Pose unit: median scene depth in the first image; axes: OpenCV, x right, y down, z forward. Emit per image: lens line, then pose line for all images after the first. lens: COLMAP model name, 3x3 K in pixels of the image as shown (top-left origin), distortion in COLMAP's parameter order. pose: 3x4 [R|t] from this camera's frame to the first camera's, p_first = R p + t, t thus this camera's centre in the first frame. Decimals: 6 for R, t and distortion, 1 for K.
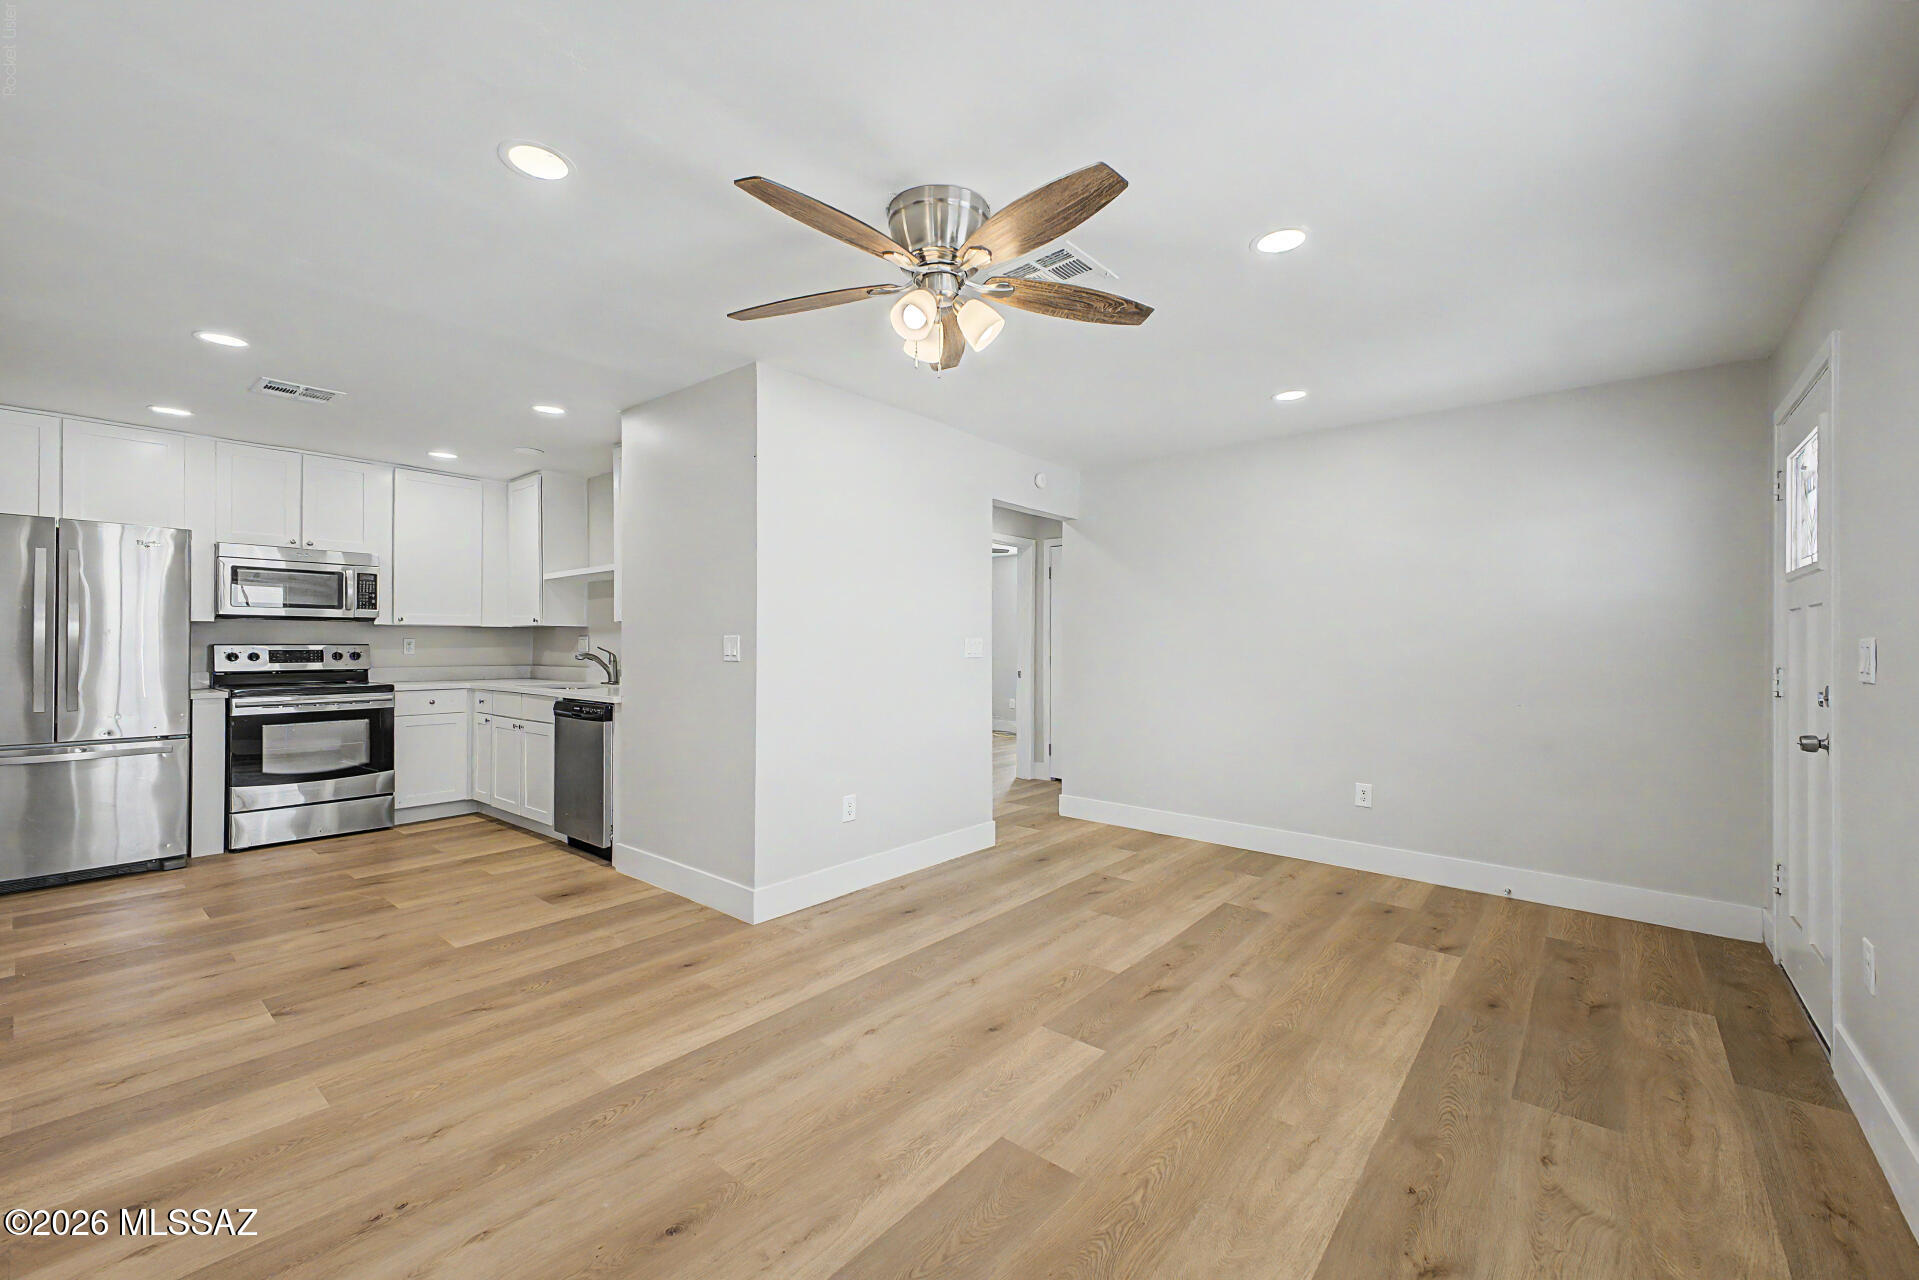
lens RADIAL K [[770.7, 0, 955.2], [0, 770.7, 639.8], [0, 0, 1]] dist [0.002106, 0.000106]
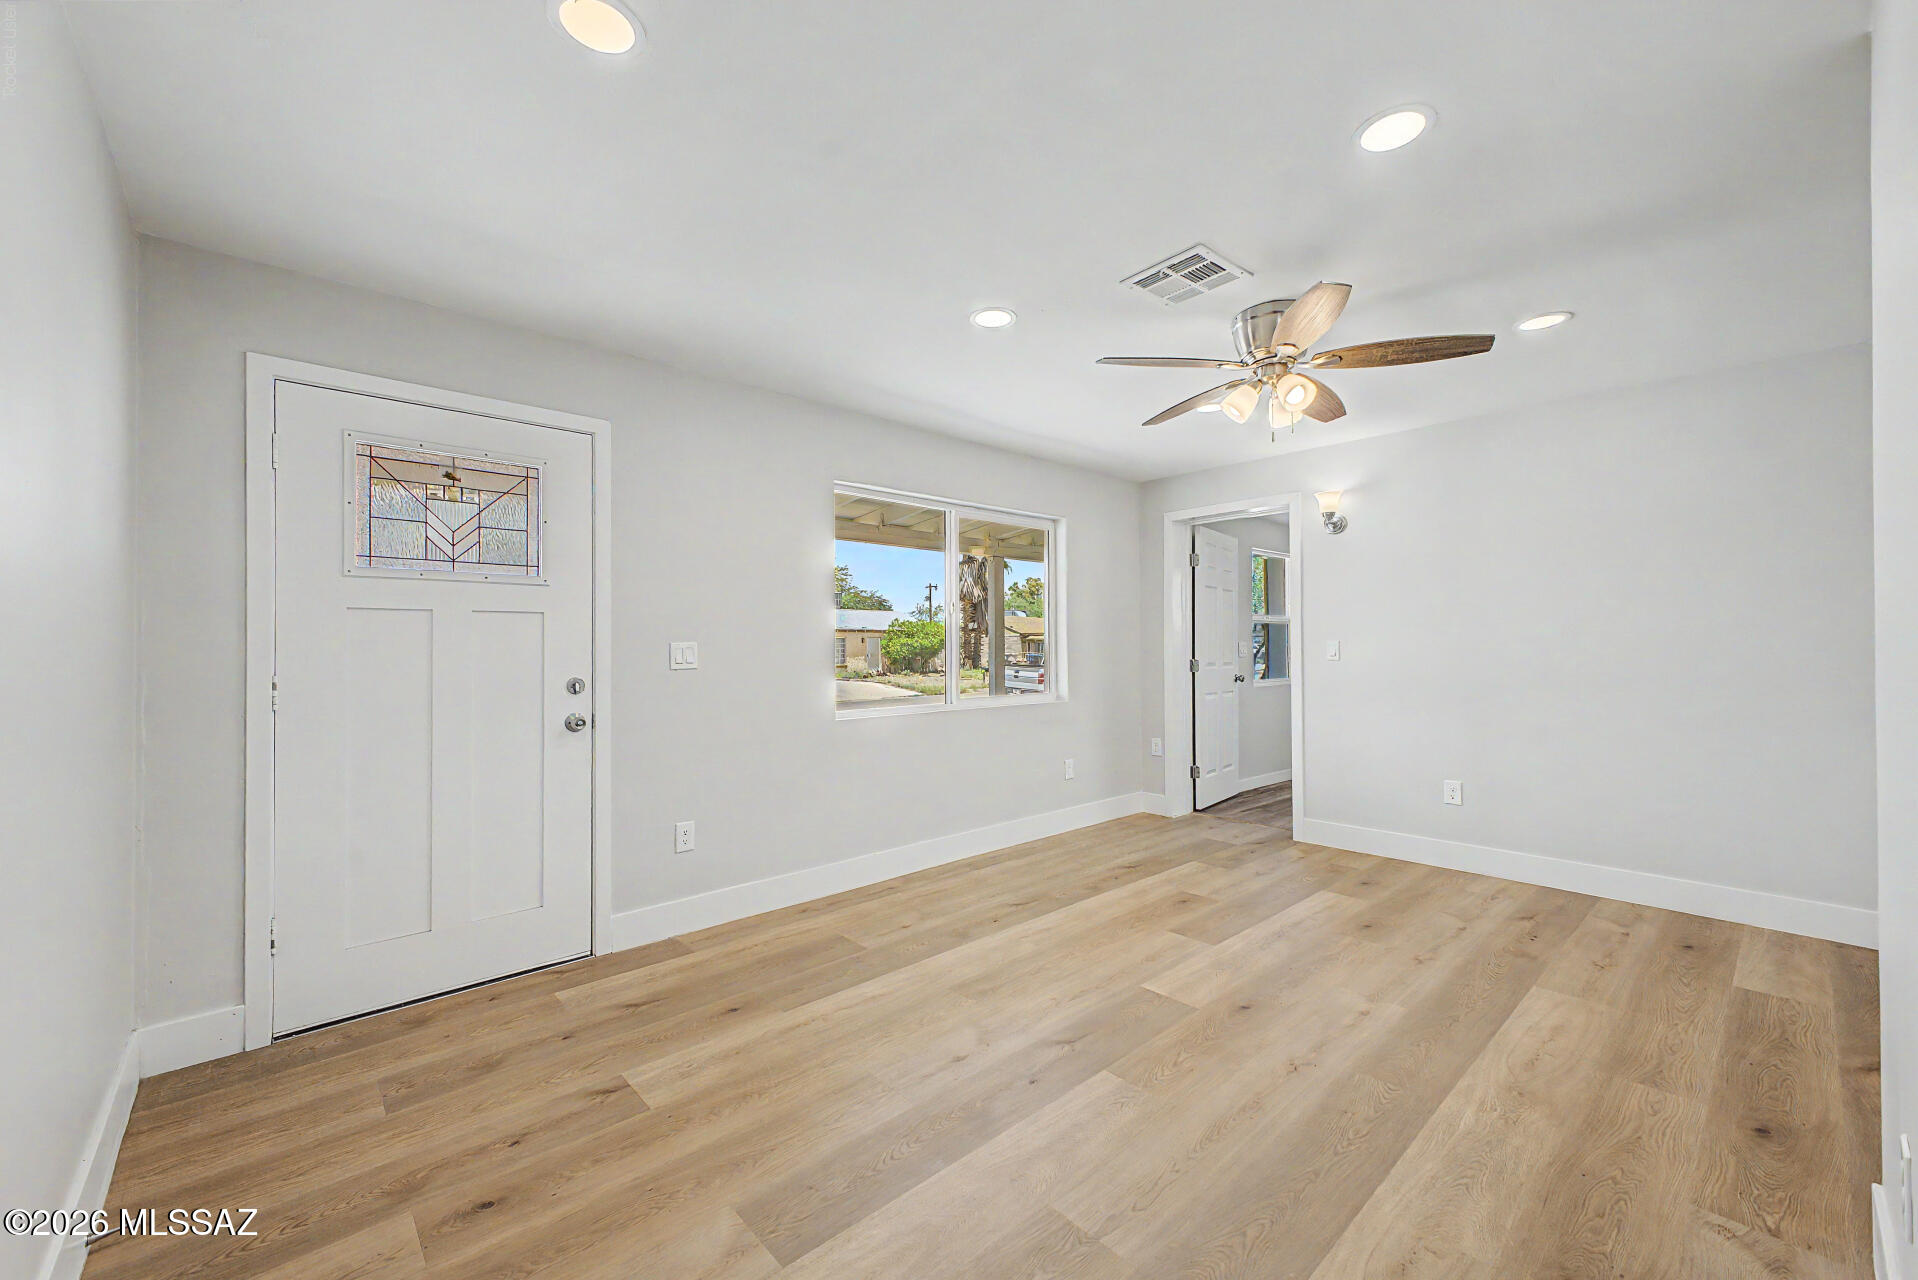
lens RADIAL K [[770.3, 0, 968.5], [0, 770.3, 640.7], [0, 0, 1]] dist [0.002106, 0.000106]
pose [[-0.993005, 0.003264, 0.118024, 0.296797], [0.002017, 0.999941, -0.010678, 0.011041], [-0.118052, -0.010365, -0.992953, 2.083394]]
